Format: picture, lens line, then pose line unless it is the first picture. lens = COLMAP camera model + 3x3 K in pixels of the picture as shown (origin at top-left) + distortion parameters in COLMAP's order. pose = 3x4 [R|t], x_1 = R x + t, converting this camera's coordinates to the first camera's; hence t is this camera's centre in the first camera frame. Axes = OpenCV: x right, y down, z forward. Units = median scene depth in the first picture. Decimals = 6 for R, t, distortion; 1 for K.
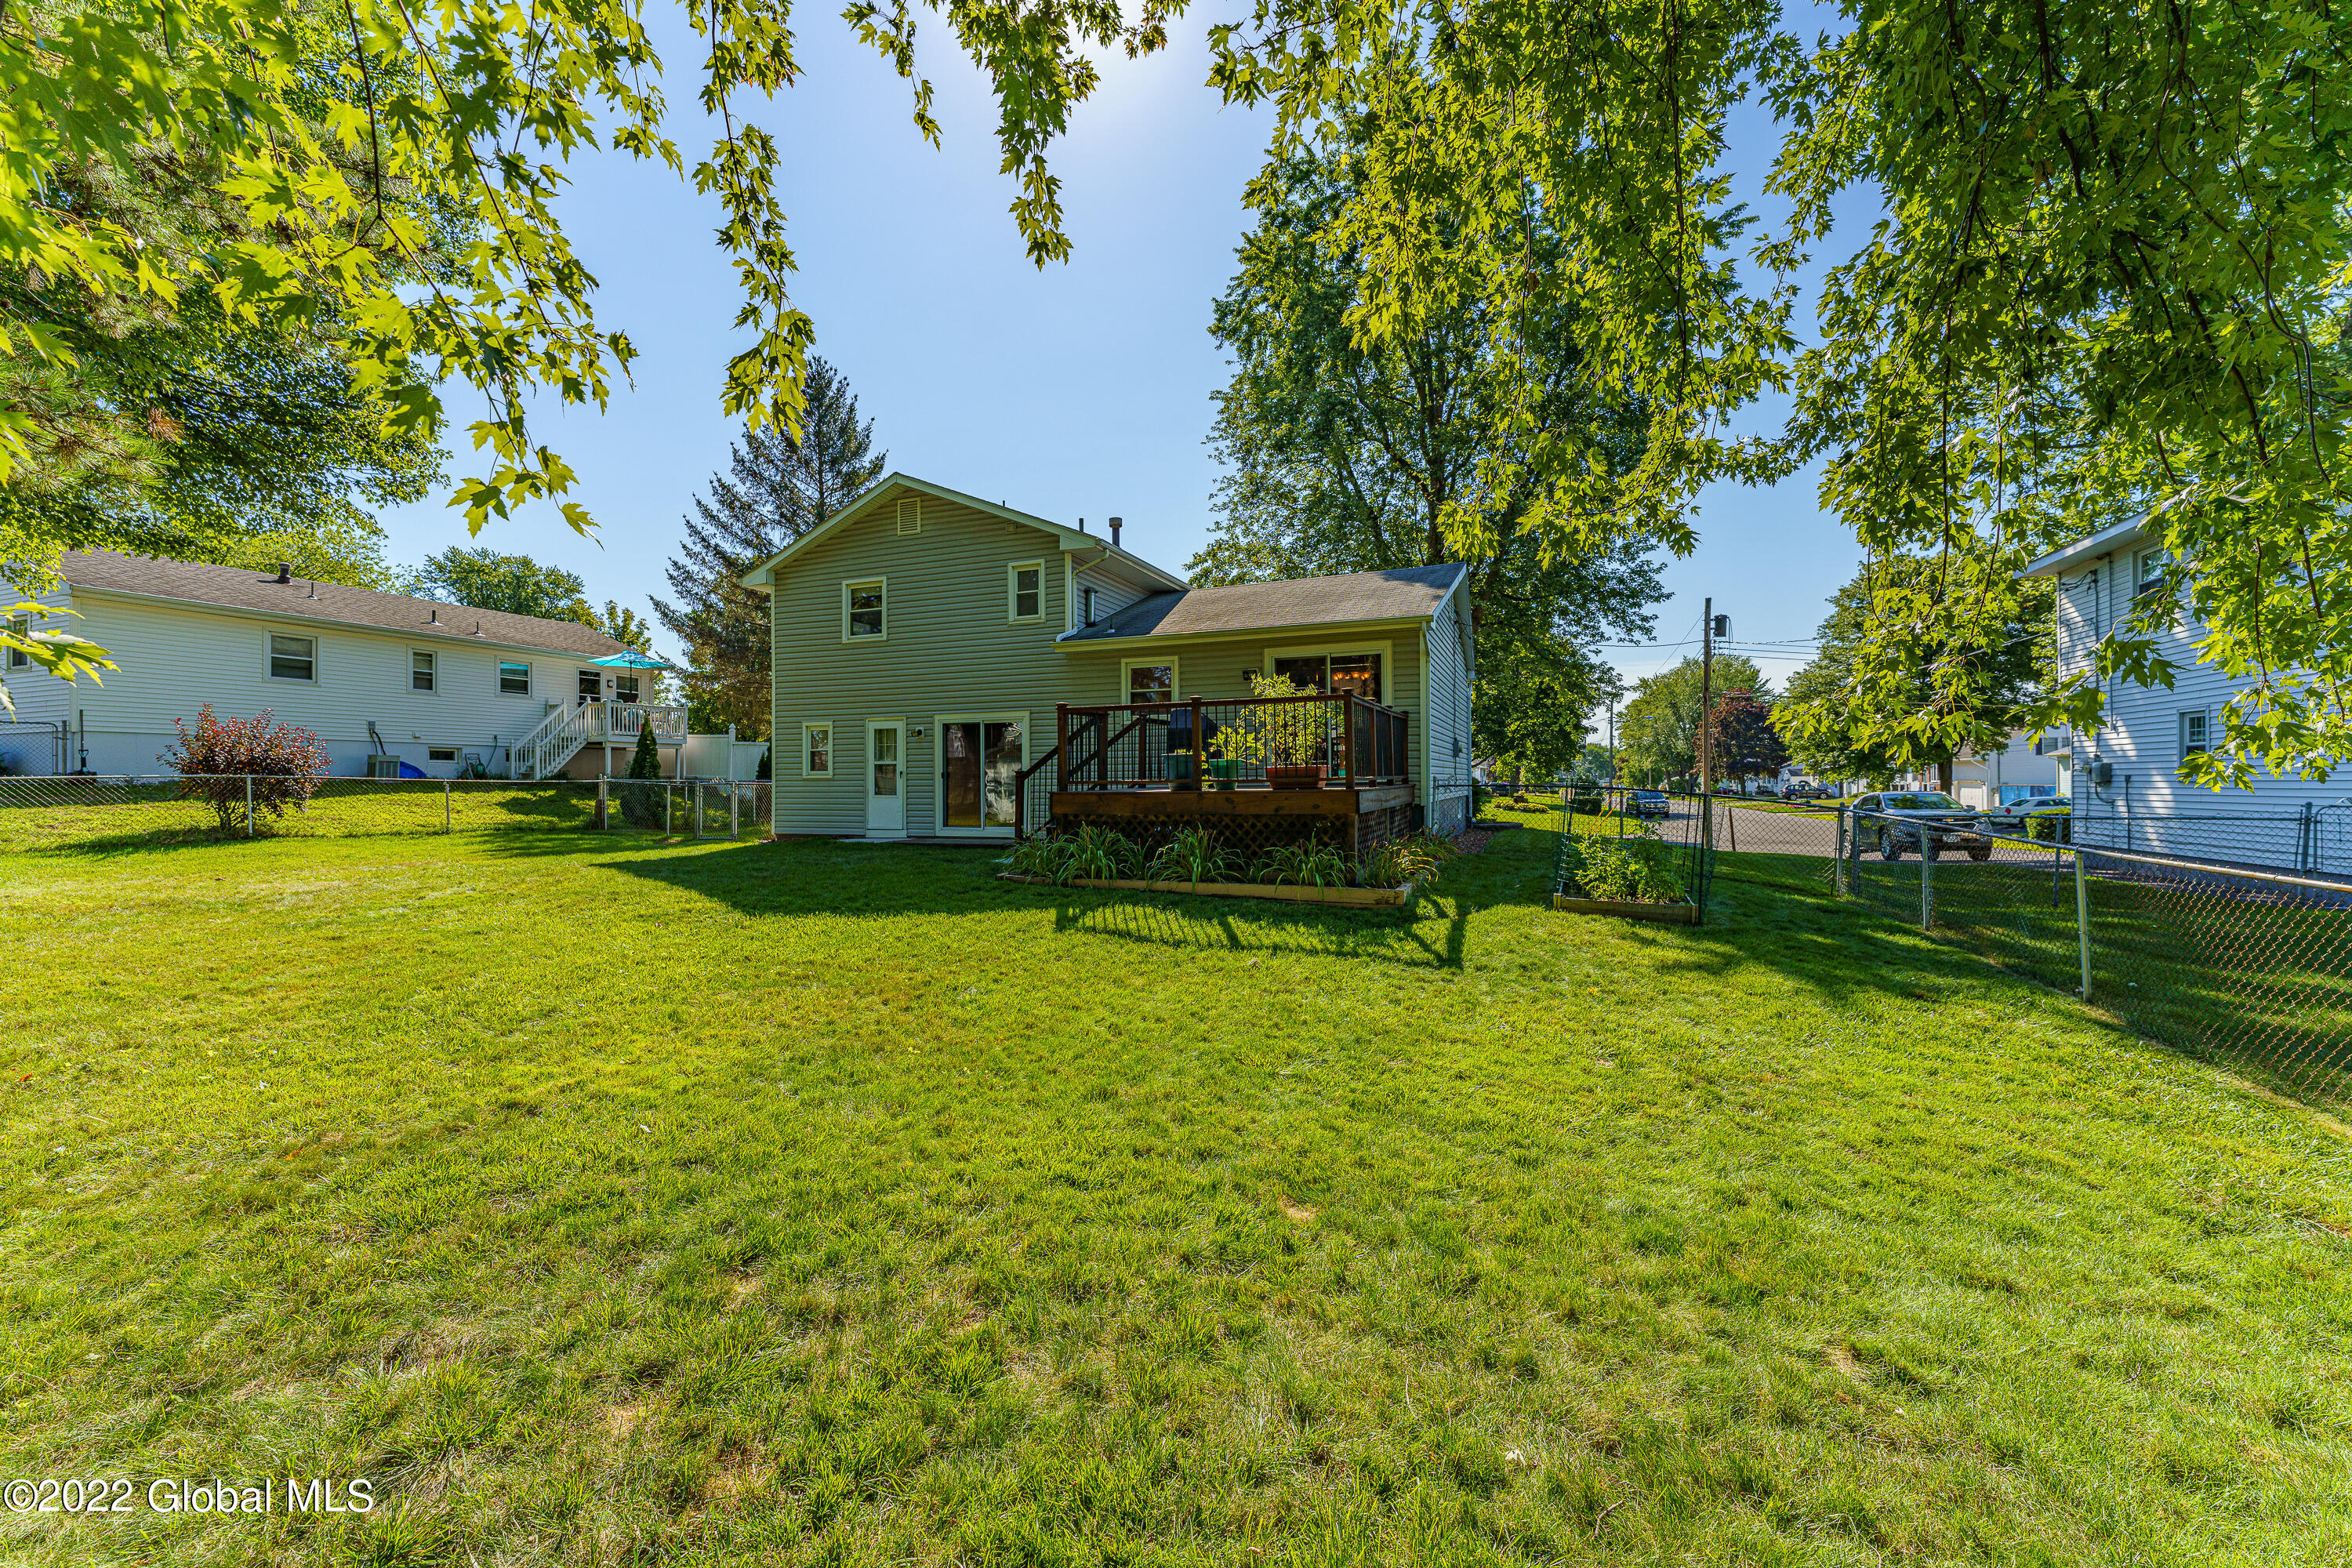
lens RADIAL K [[937.0, 0, 1173.3], [0, 937.0, 777.1], [0, 0, 1]] dist [0.000160, 0.000241]
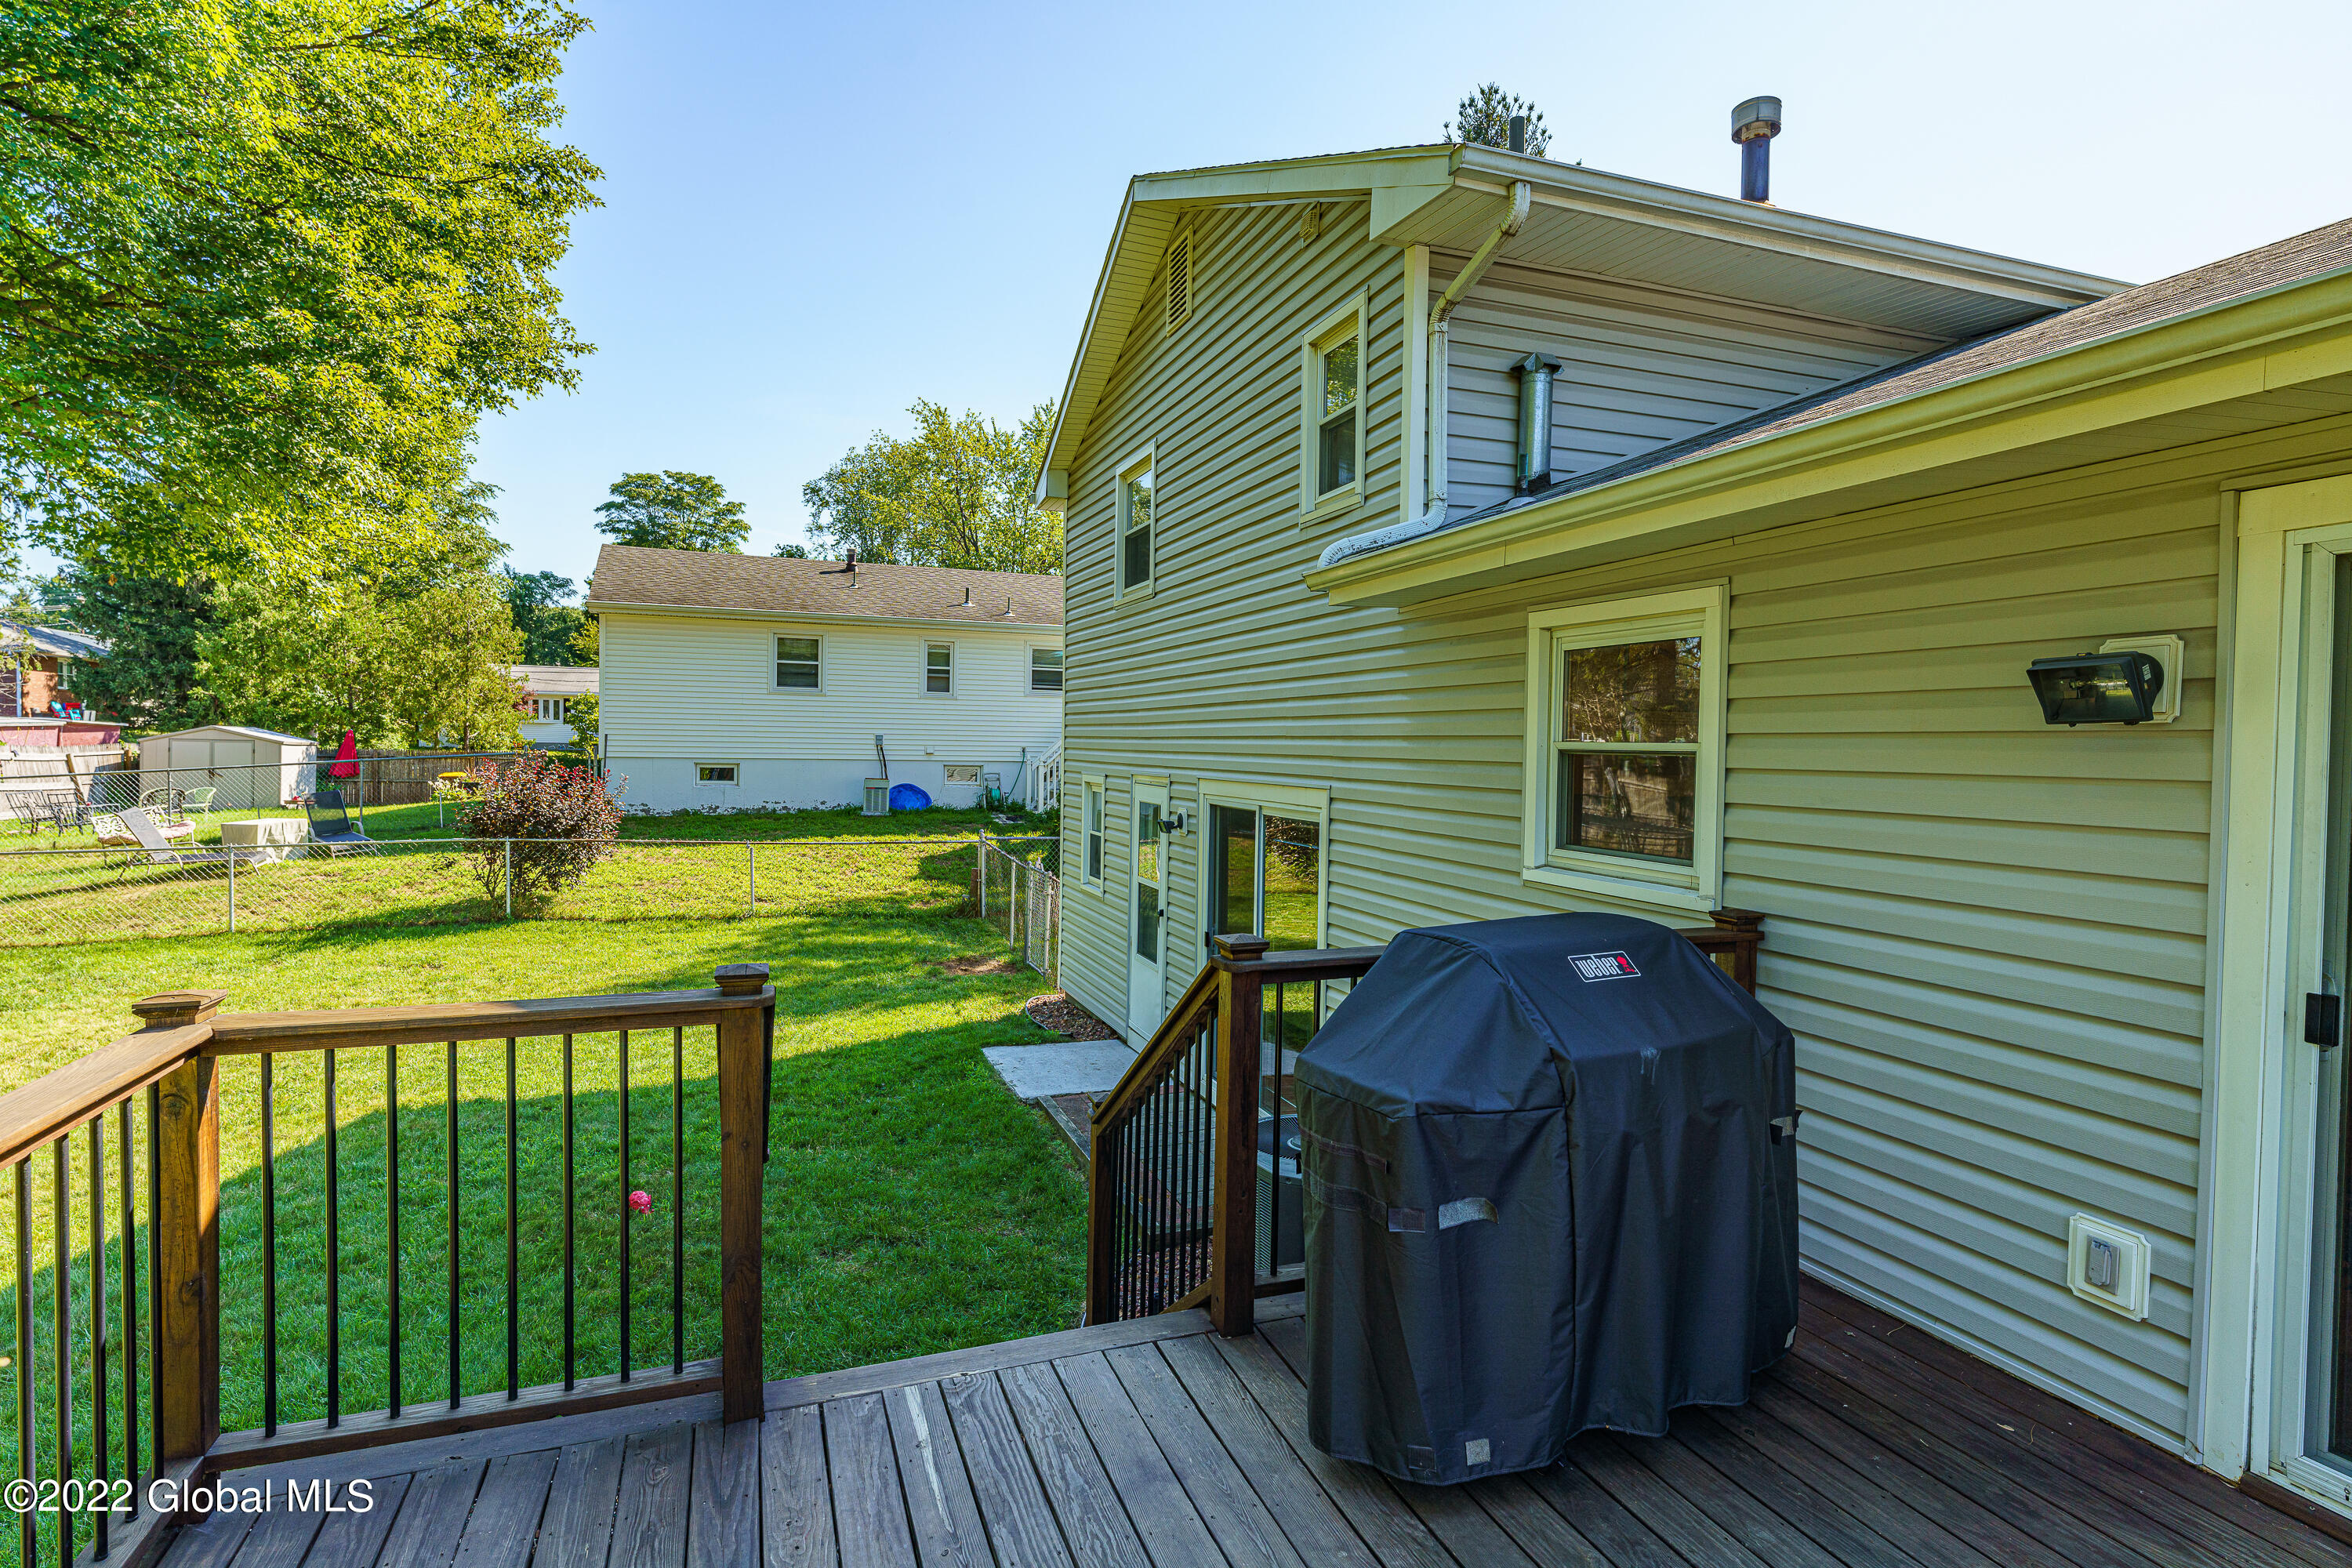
lens RADIAL K [[1195.0, 0, 1163.0], [0, 1195.0, 773.7], [0, 0, 1]] dist [-0.001702, 0.000013]
pose [[0.678869, 0.029626, -0.733662, 0.096598], [-0.008893, 0.999444, 0.032130, -0.083382], [0.734206, -0.015287, 0.678755, 0.641582]]
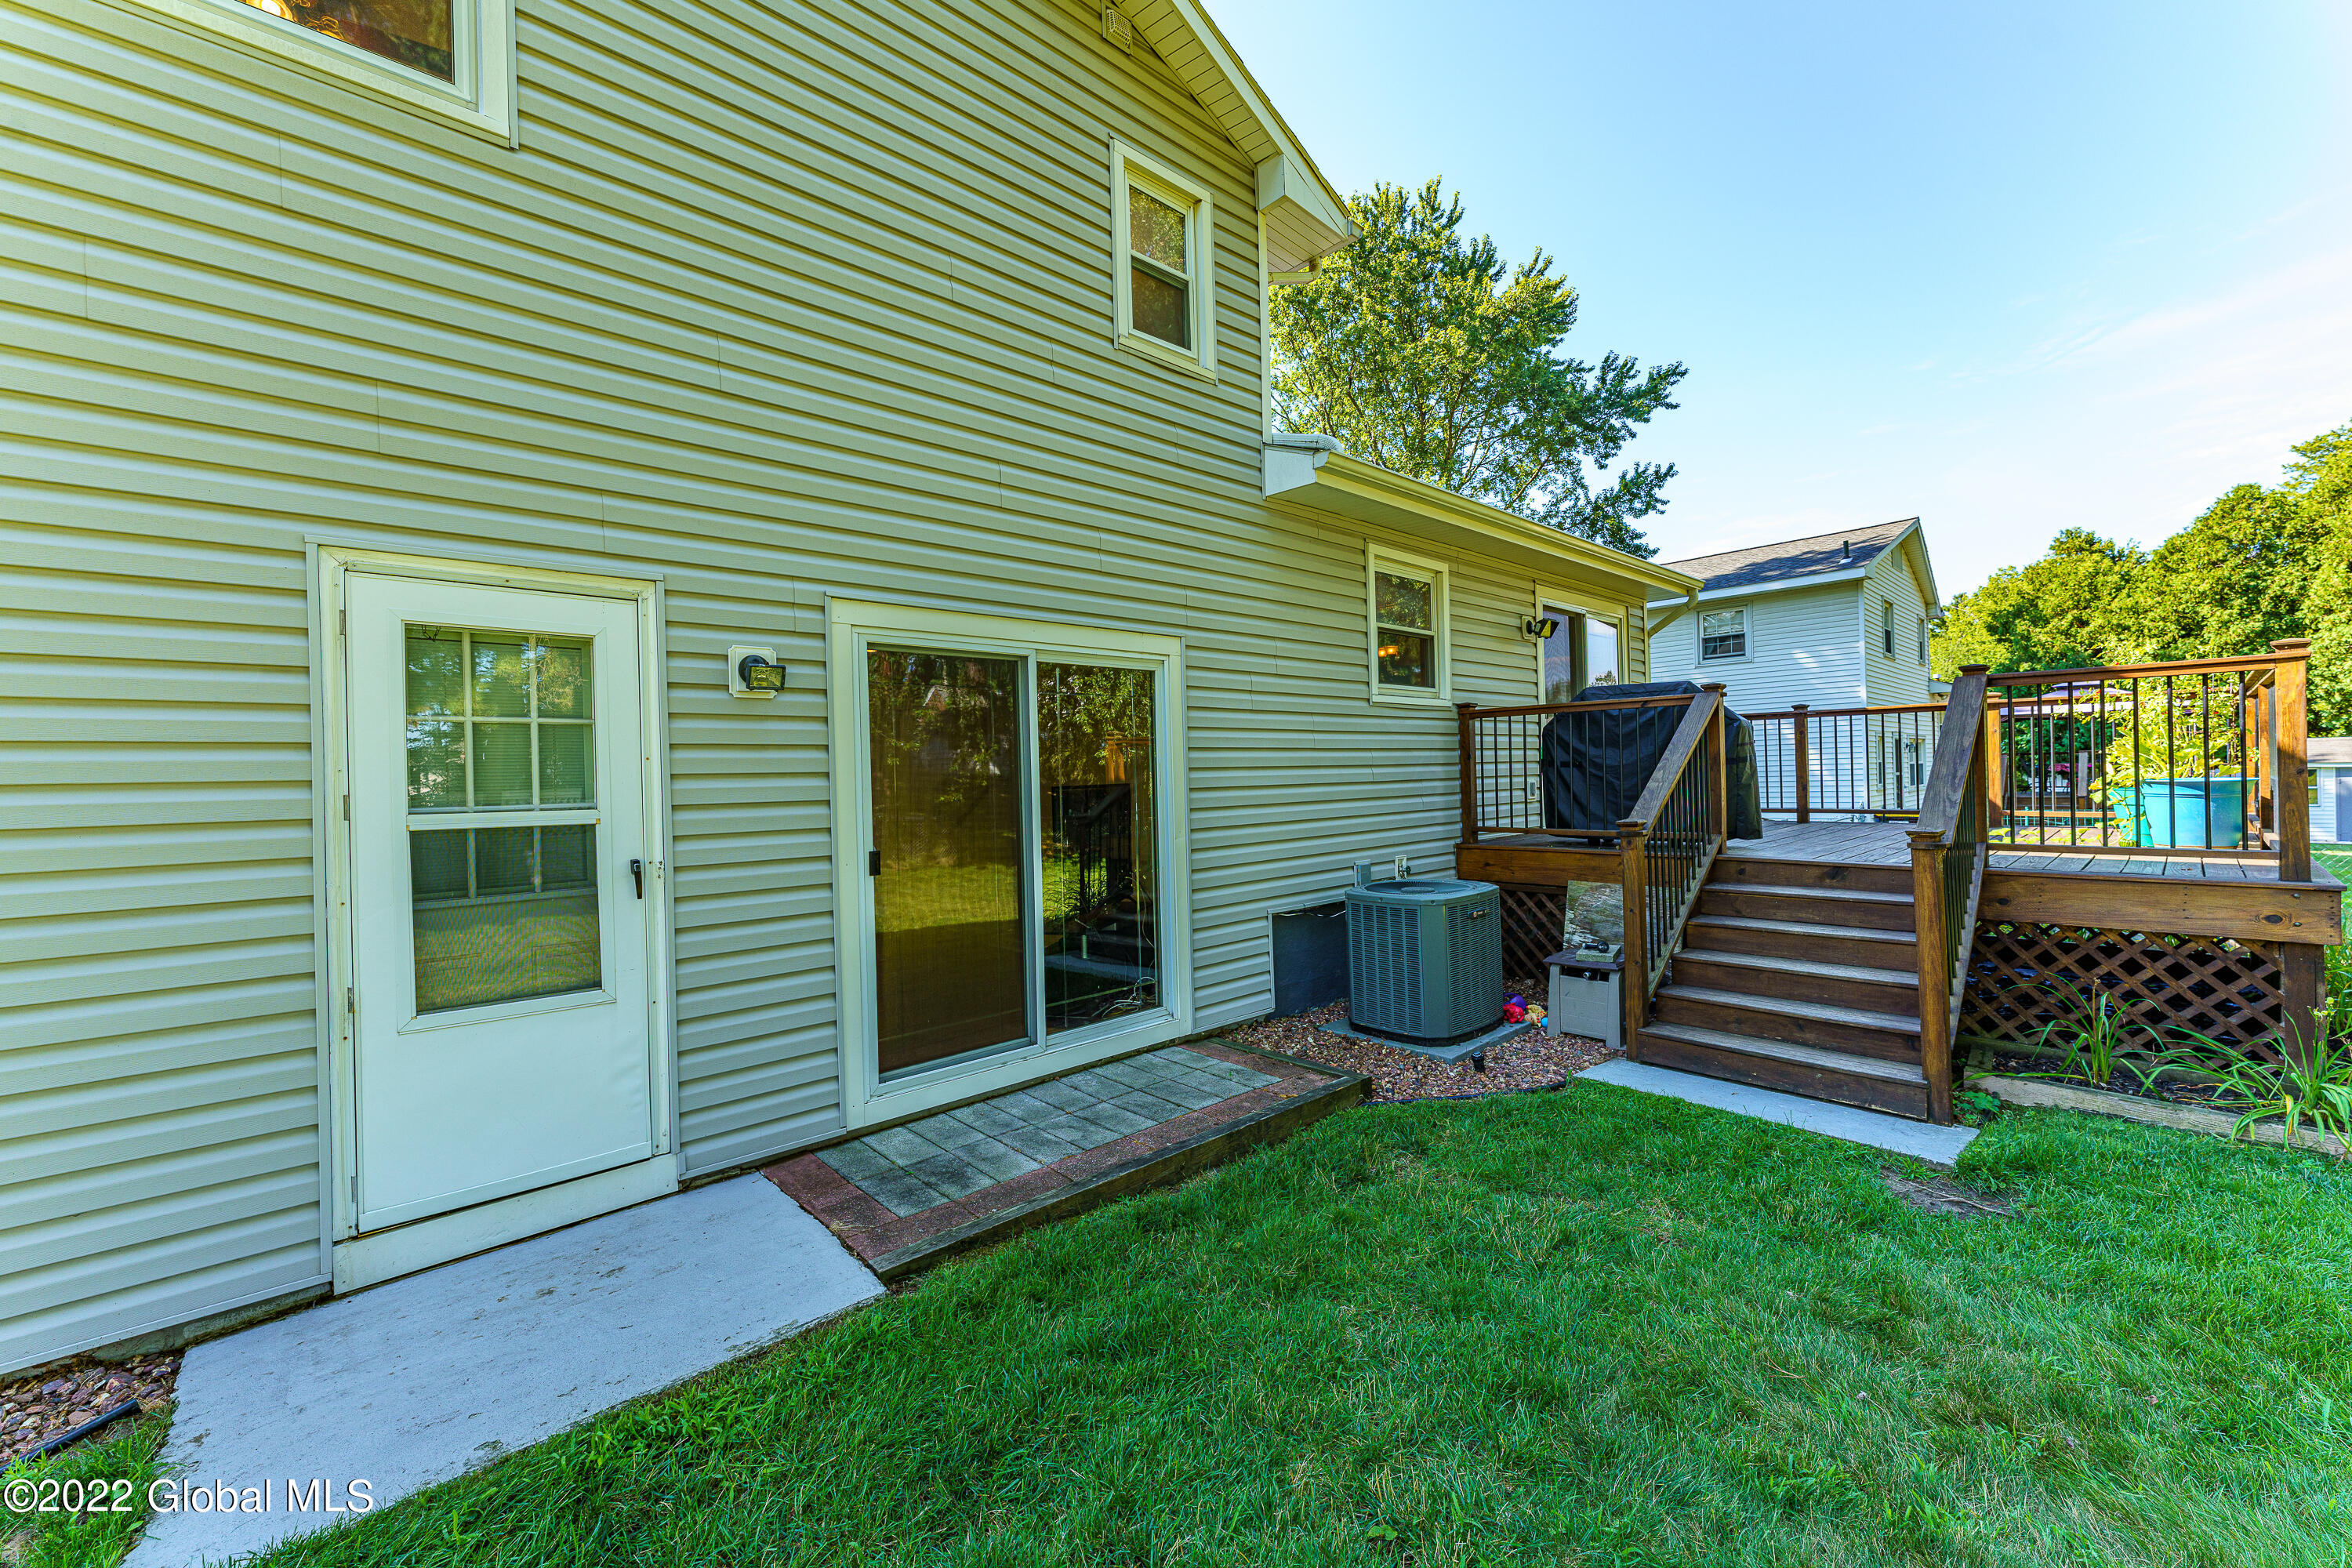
lens RADIAL K [[929.0, 0, 1175.3], [0, 929.0, 779.7], [0, 0, 1]] dist [-0.002510, -0.000223]
pose [[0.406272, -0.009885, 0.913699, -0.420361], [0.015838, 0.999867, 0.003774, -0.021882], [-0.913615, 0.012938, 0.406375, 0.817894]]
